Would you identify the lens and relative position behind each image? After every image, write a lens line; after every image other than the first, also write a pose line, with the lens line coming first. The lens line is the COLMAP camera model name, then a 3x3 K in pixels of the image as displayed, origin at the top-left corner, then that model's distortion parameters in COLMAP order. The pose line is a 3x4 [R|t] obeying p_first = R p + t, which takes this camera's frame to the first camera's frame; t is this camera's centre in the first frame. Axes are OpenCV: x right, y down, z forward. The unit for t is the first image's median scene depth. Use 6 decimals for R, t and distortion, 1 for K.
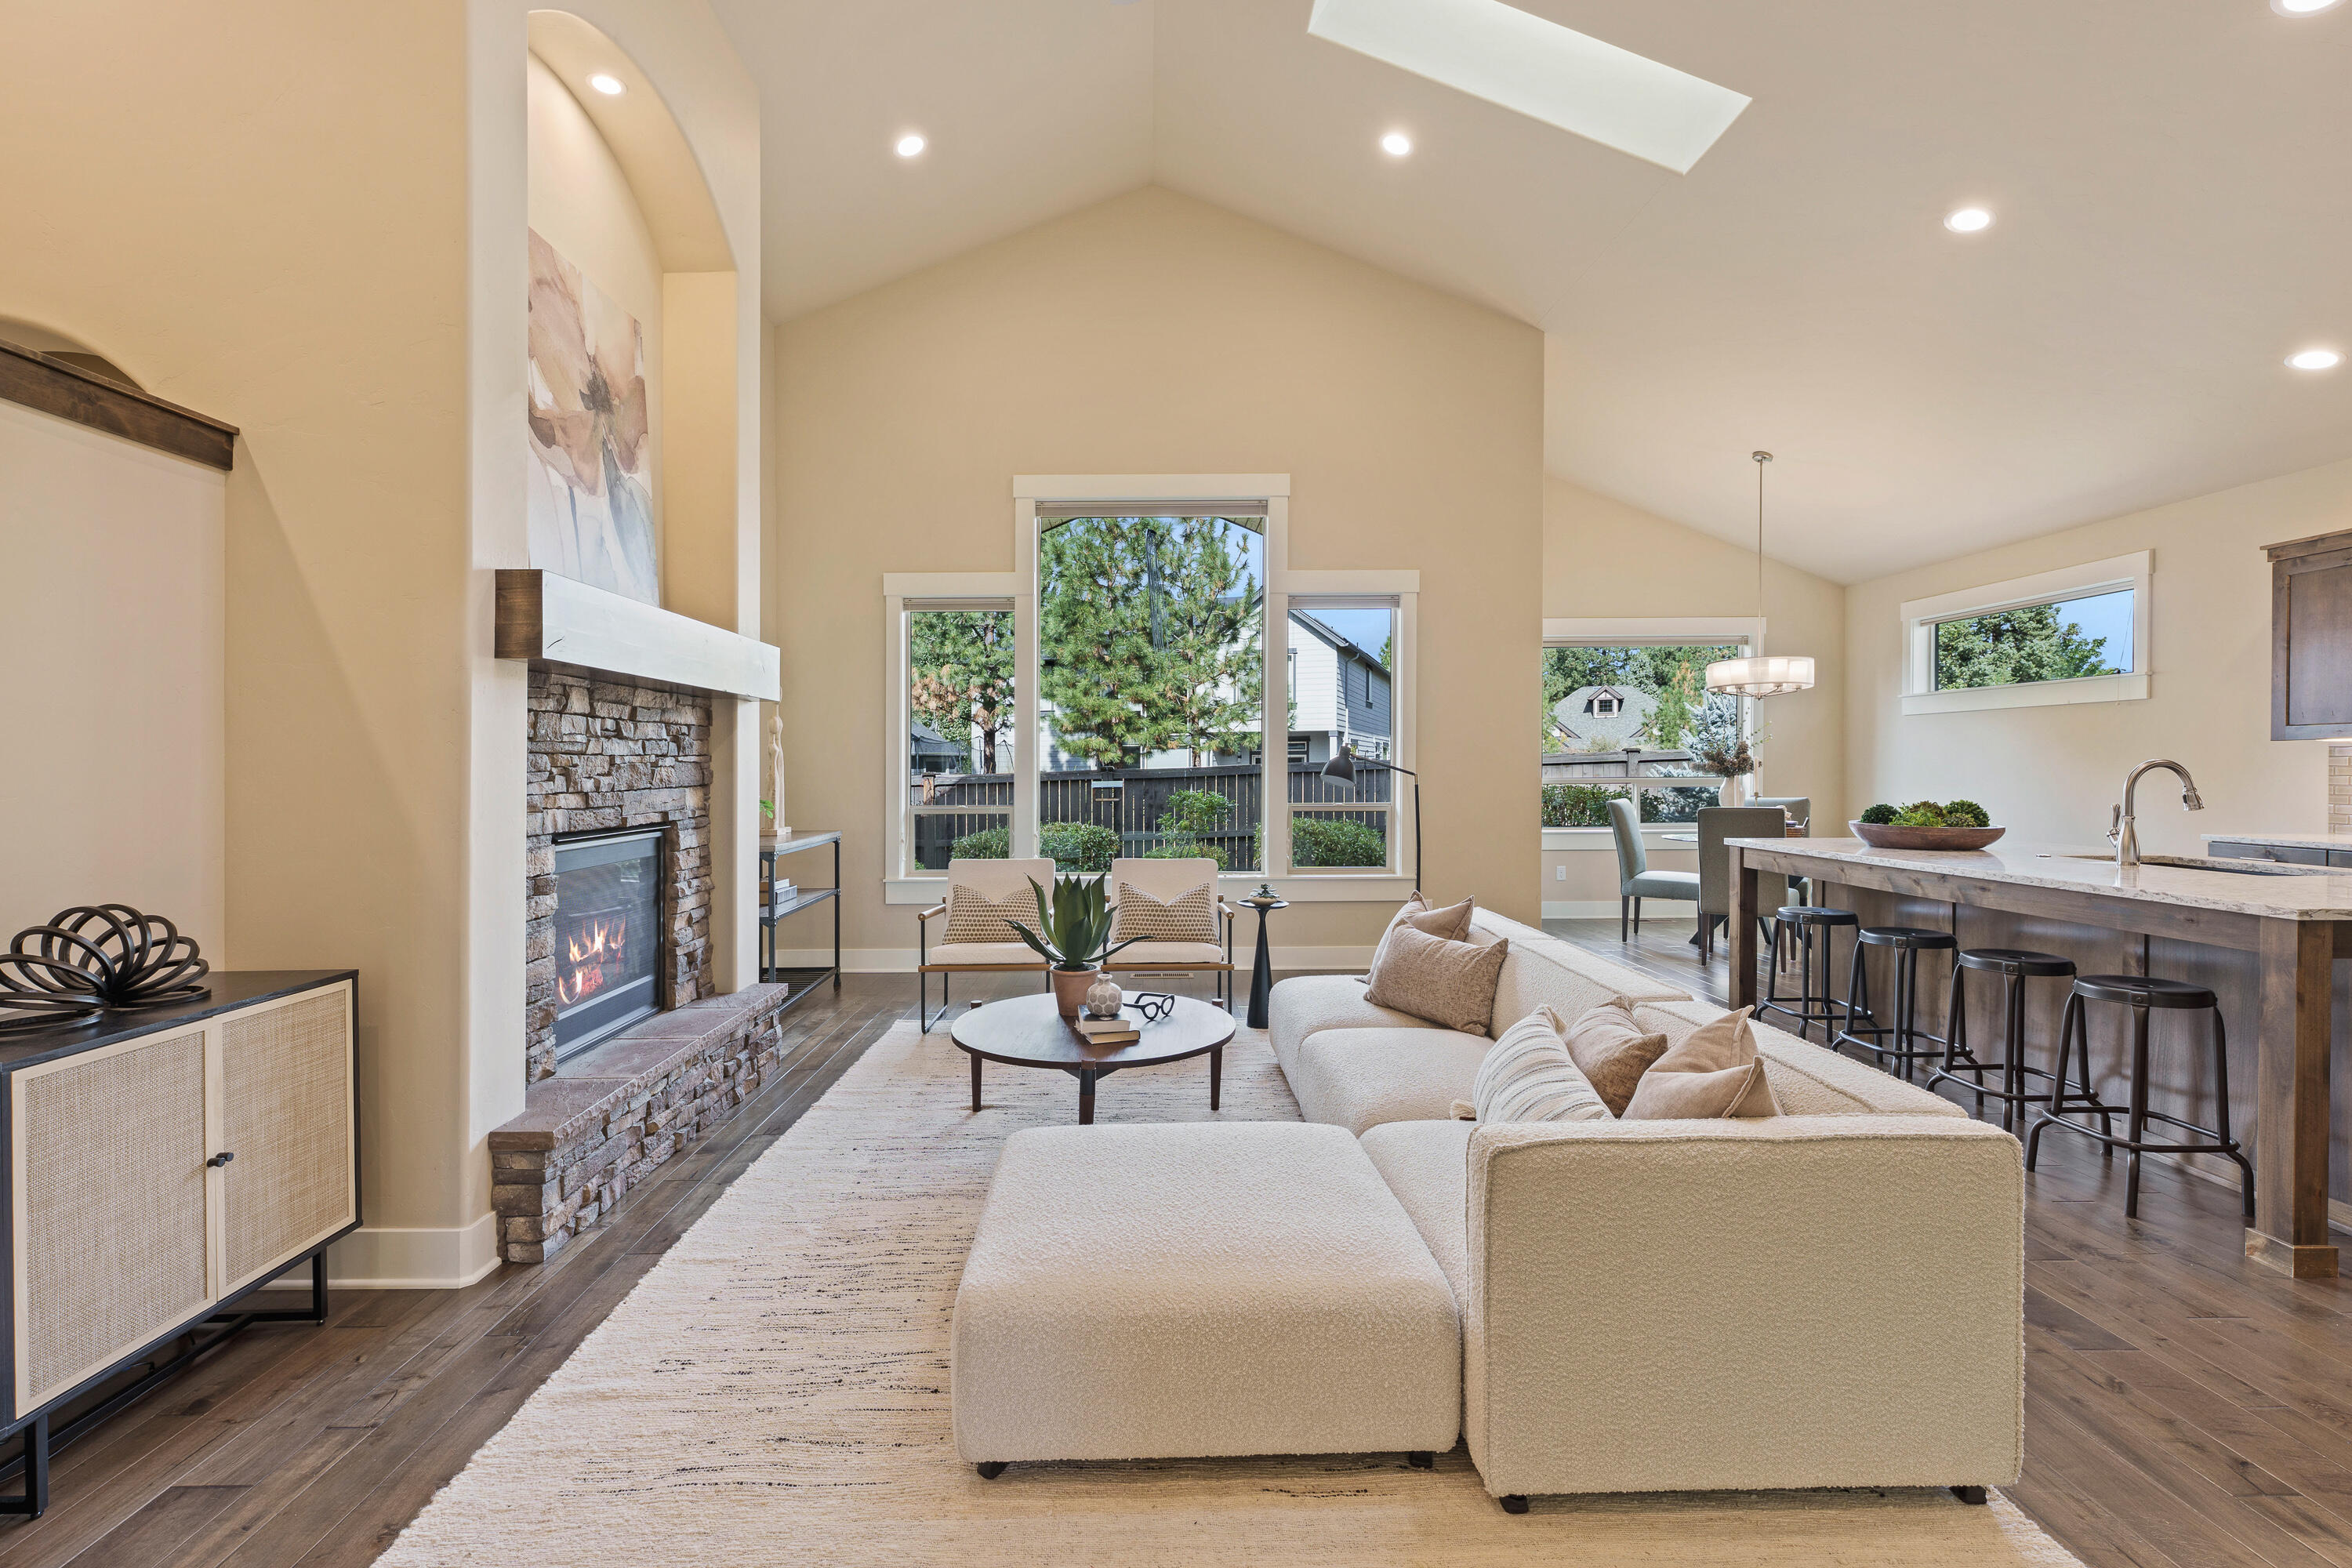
lens RADIAL K [[1020.6, 0, 1155.0], [0, 1020.6, 794.1], [0, 0, 1]] dist [0.002825, -0.003073]
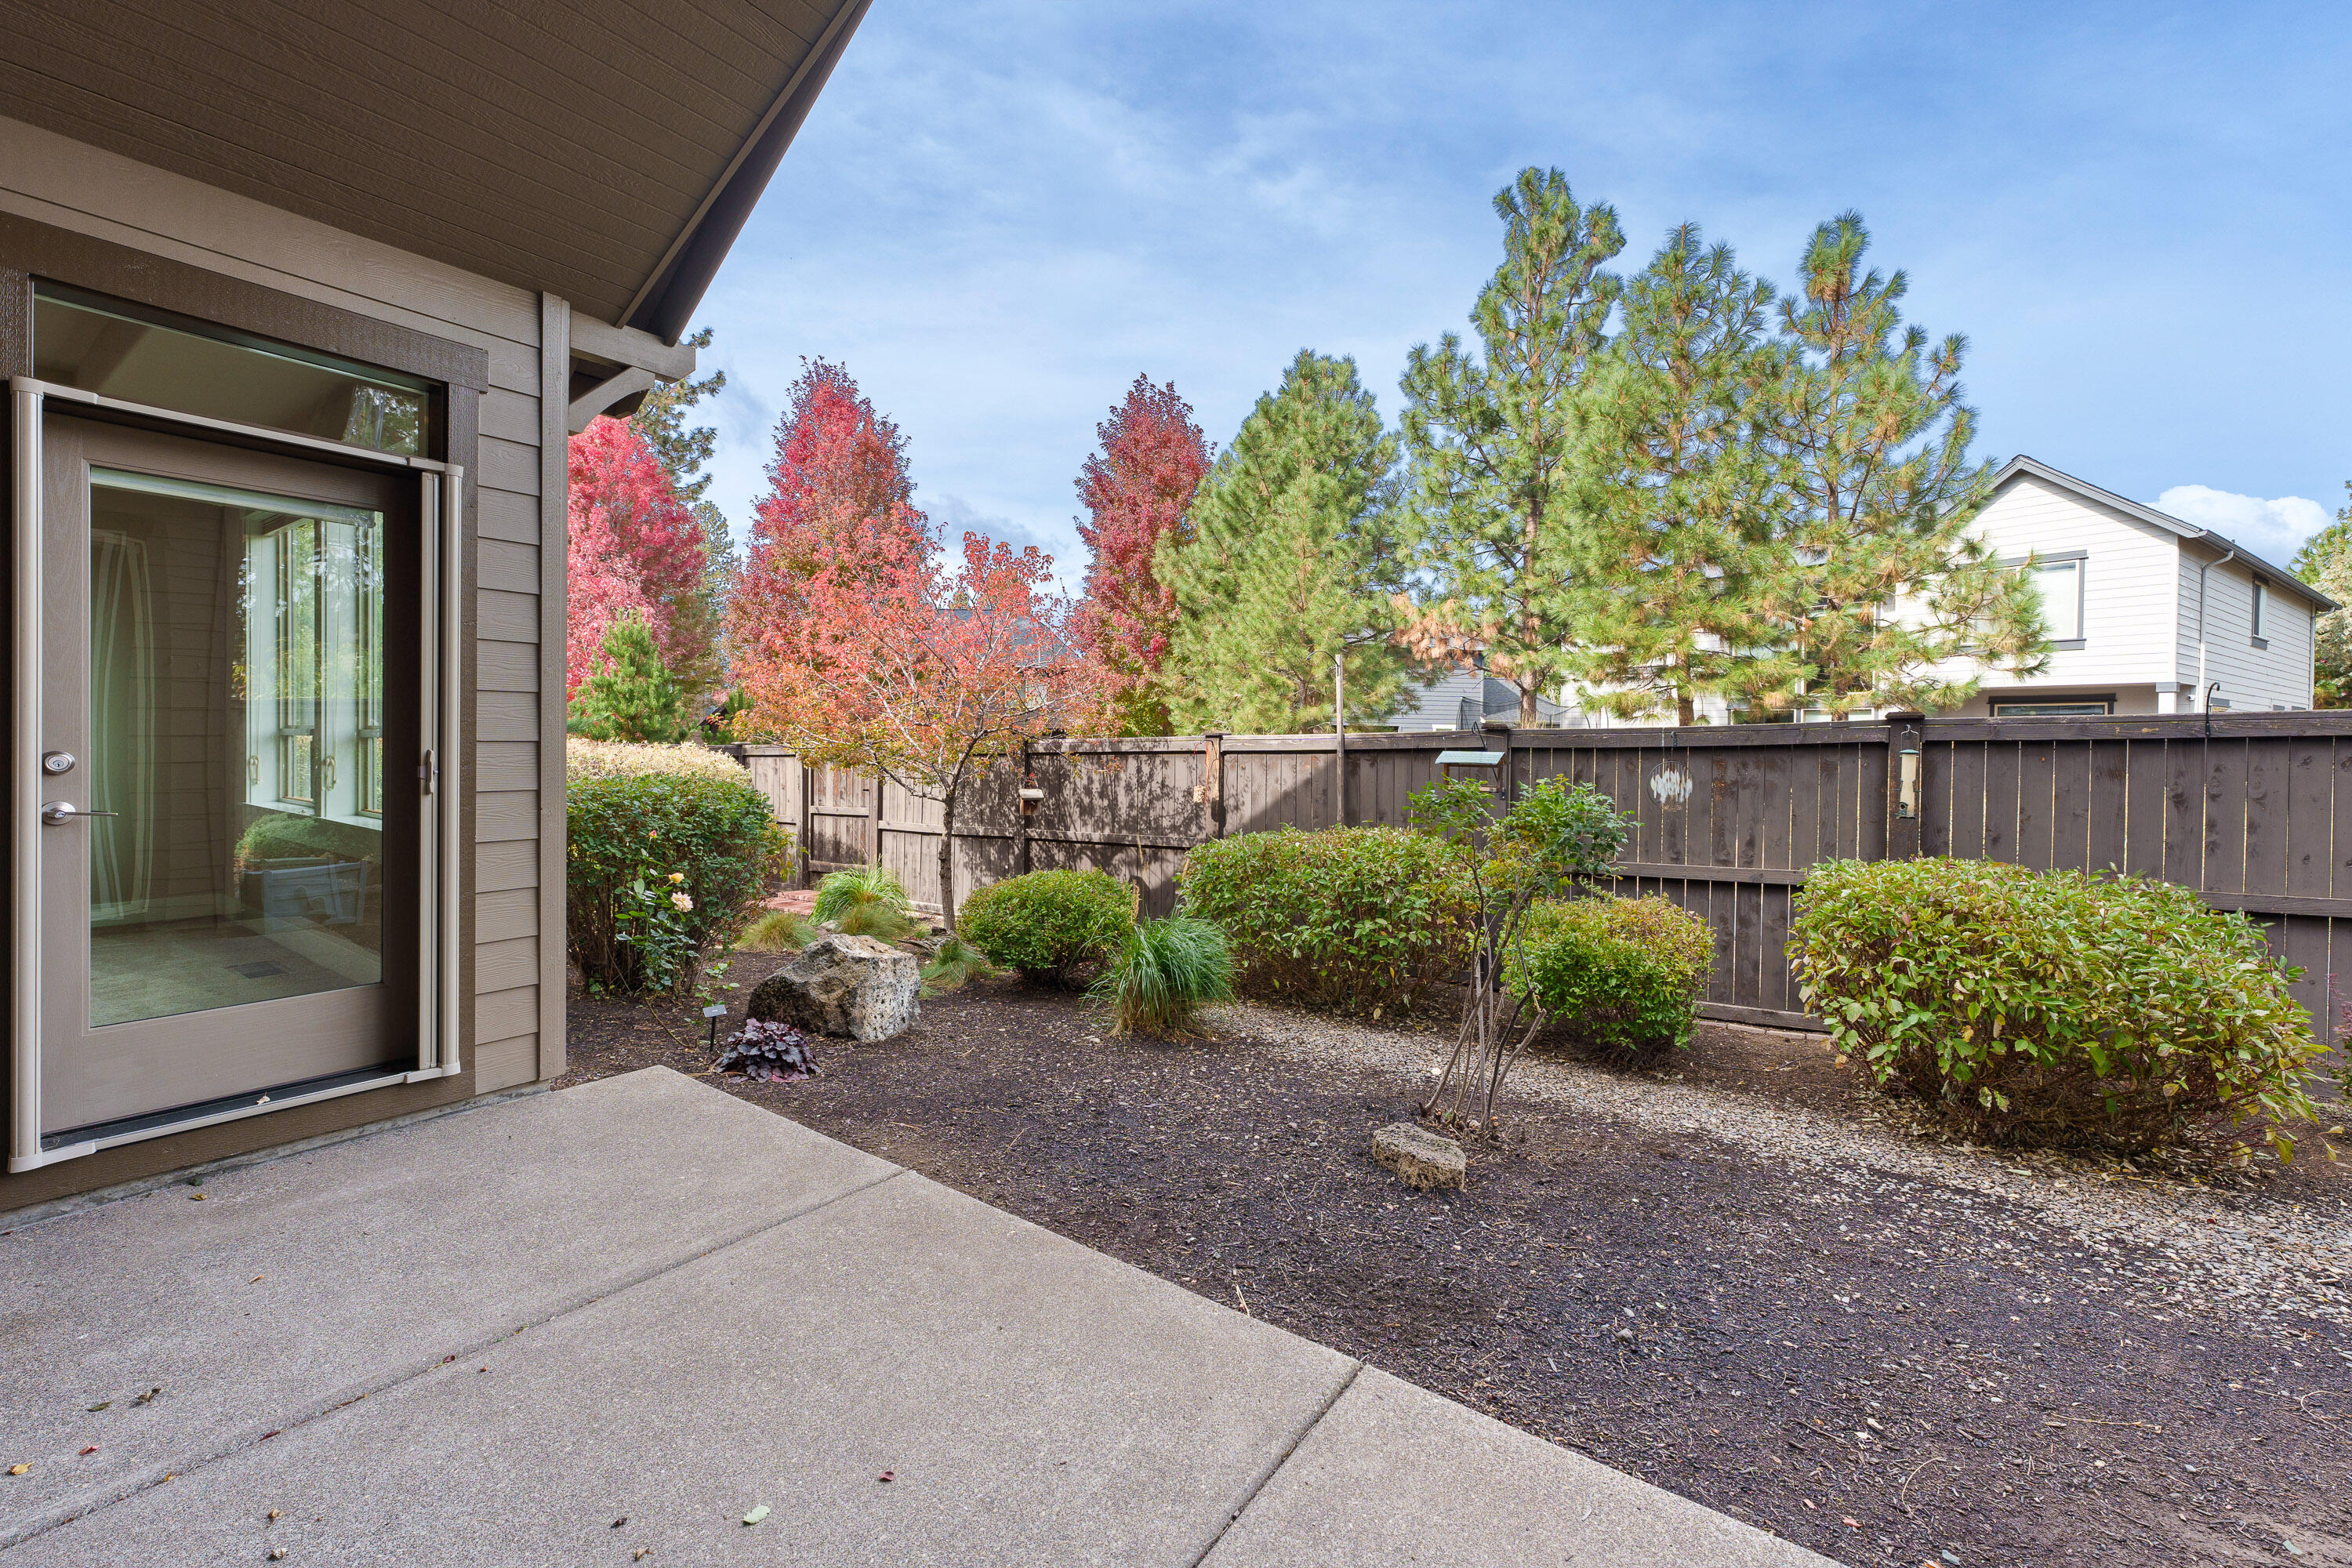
lens RADIAL K [[955.2, 0, 1183.4], [0, 955.2, 740.4], [0, 0, 1]] dist [0.006065, -0.001635]
pose [[0.806099, 0.017051, -0.591535, 0.309535], [-0.031518, 0.999403, -0.014142, -0.019961], [0.590940, 0.030044, 0.806156, 1.504476]]
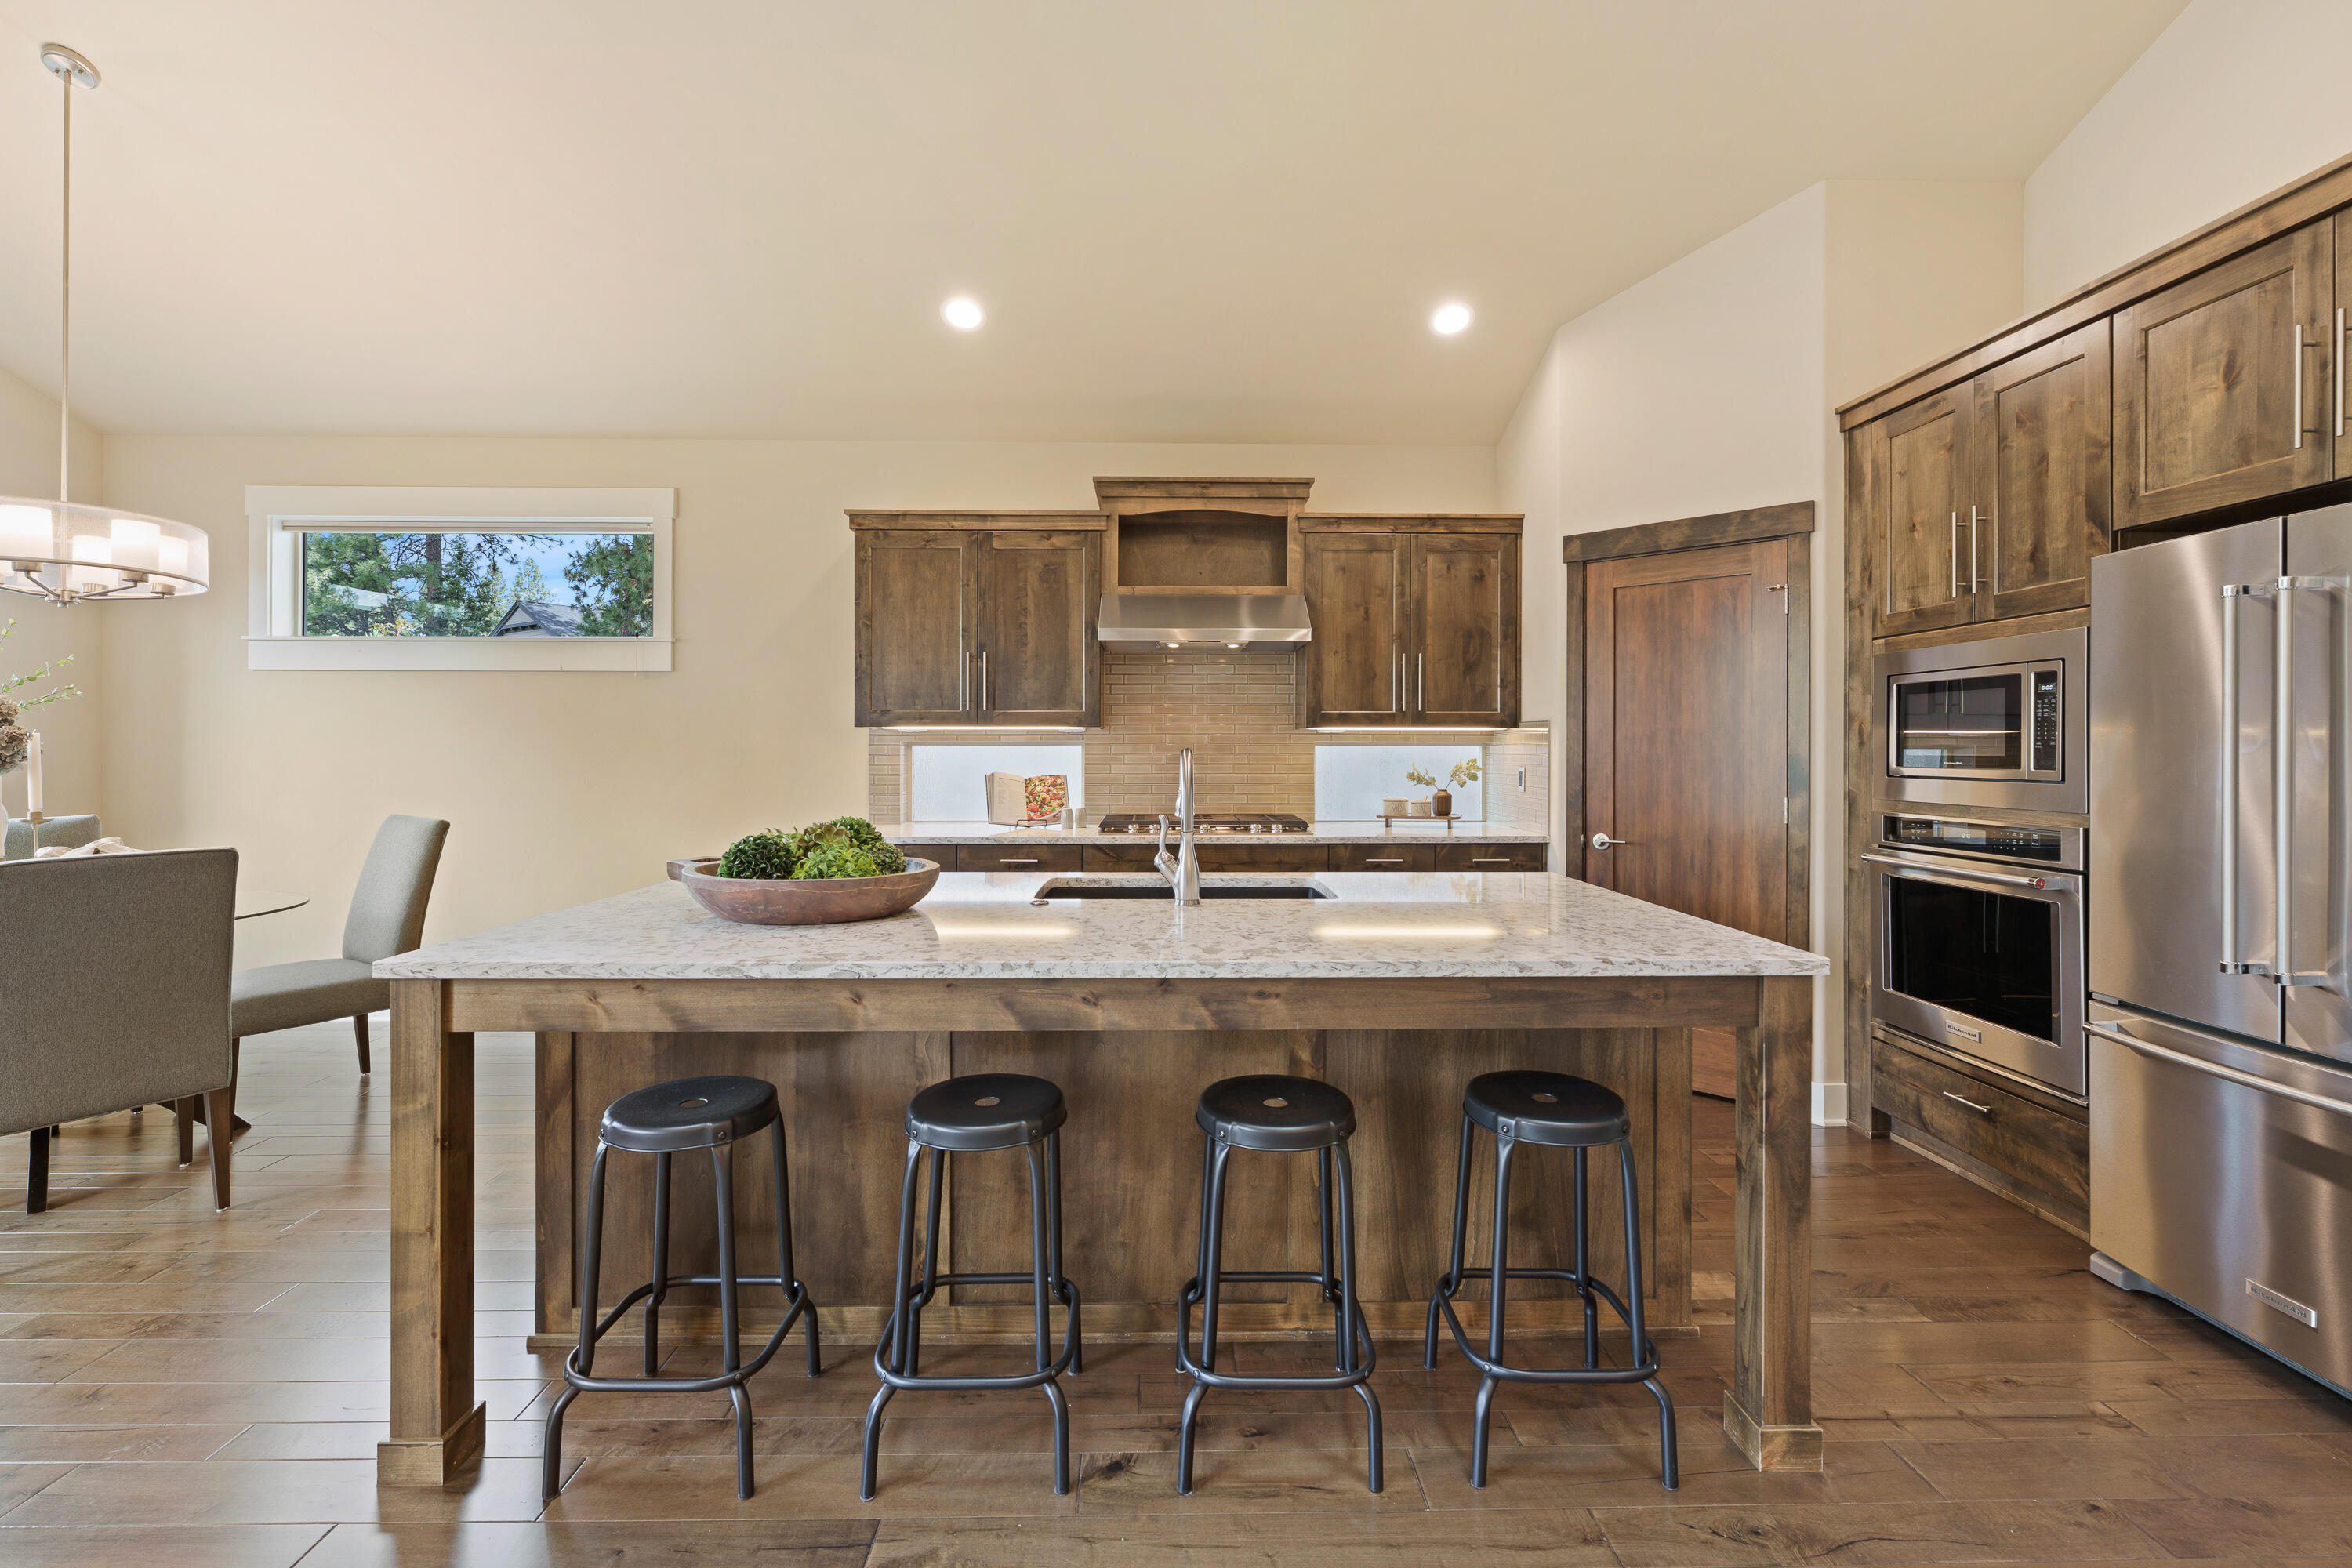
lens RADIAL K [[1020.6, 0, 1156.7], [0, 1020.6, 744.5], [0, 0, 1]] dist [0.002825, -0.003073]
pose [[0.002535, 0.010455, 0.999942, 0.202031], [0.024543, 0.999643, -0.010514, -0.021696], [-0.999696, 0.024568, 0.002277, 0.737684]]
